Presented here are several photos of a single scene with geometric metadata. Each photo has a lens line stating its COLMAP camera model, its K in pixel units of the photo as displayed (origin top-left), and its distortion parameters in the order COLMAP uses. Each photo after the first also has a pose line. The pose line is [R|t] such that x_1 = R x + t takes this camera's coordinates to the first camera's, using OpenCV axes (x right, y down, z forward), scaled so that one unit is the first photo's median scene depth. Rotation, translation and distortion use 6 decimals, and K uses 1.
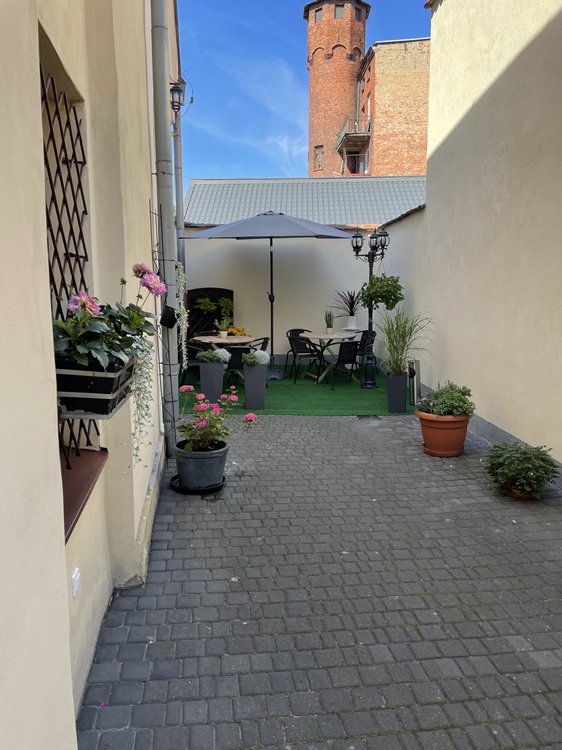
lens RADIAL K [[566.5, 0, 277.5], [0, 566.5, 375.5], [0, 0, 1]] dist [0.012843, 0.000347]
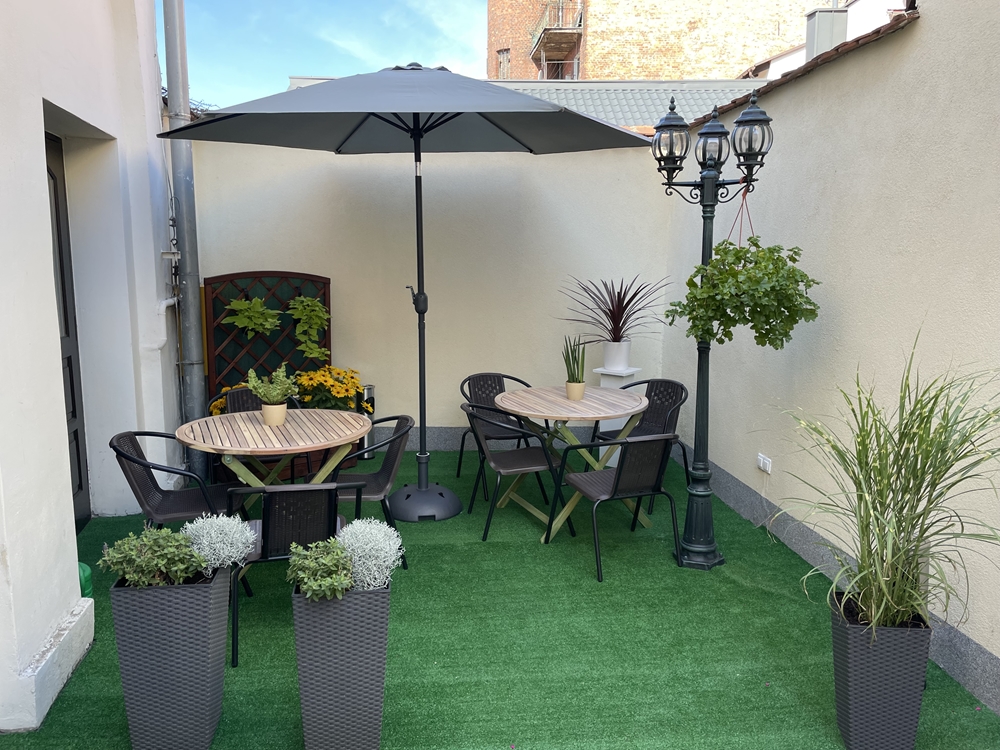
lens RADIAL K [[755.3, 0, 504.8], [0, 755.3, 375.3], [0, 0, 1]] dist [0.012843, 0.000347]
pose [[0.996722, -0.004941, 0.080751, 0.004646], [0.005208, 0.999982, -0.003090, -0.085380], [-0.080734, 0.003500, 0.996730, 0.492493]]
